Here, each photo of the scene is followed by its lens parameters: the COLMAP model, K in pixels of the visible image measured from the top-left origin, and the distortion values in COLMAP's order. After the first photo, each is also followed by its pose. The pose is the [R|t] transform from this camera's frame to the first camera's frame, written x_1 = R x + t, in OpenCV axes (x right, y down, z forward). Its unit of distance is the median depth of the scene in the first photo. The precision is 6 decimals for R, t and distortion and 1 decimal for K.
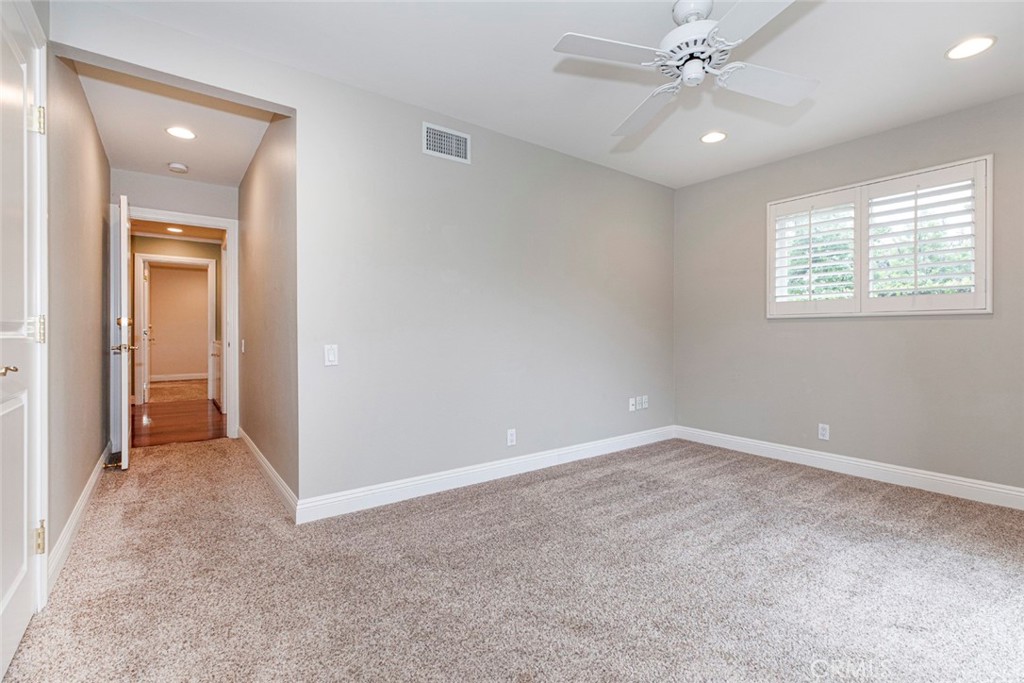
lens RADIAL K [[464.9, 0, 528.7], [0, 464.9, 332.4], [0, 0, 1]] dist [0.000259, -0.000172]
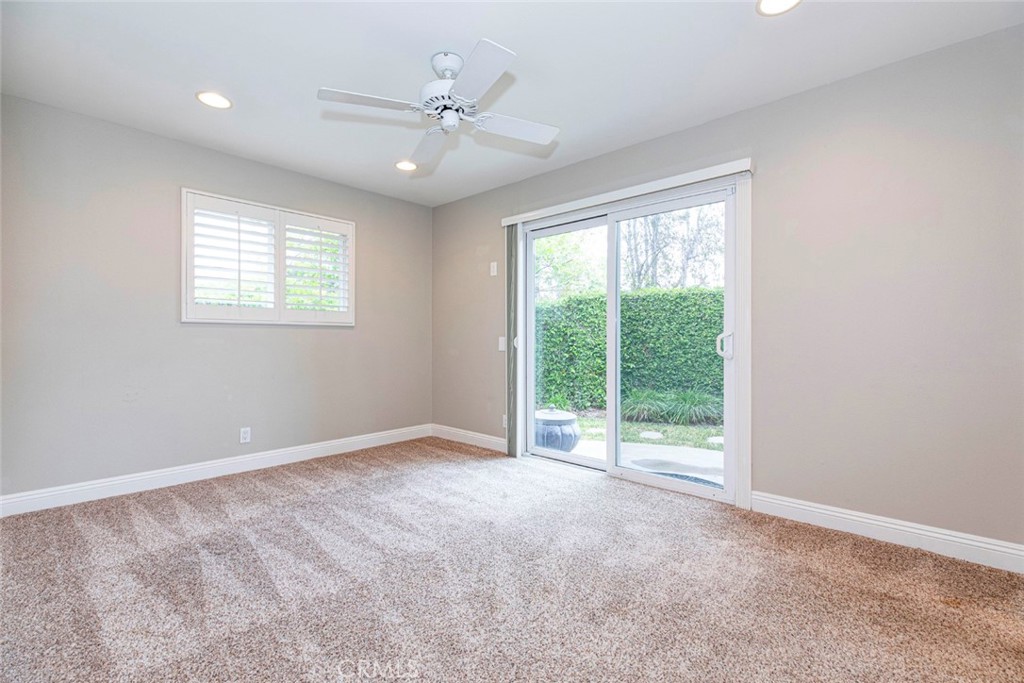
lens RADIAL K [[464.9, 0, 510.0], [0, 464.9, 341.9], [0, 0, 1]] dist [0.000259, -0.000172]
pose [[-0.172961, -0.007743, 0.984898, -0.593153], [-0.001906, 0.999970, 0.007527, -0.001414], [-0.984927, -0.000576, -0.172971, 0.748680]]
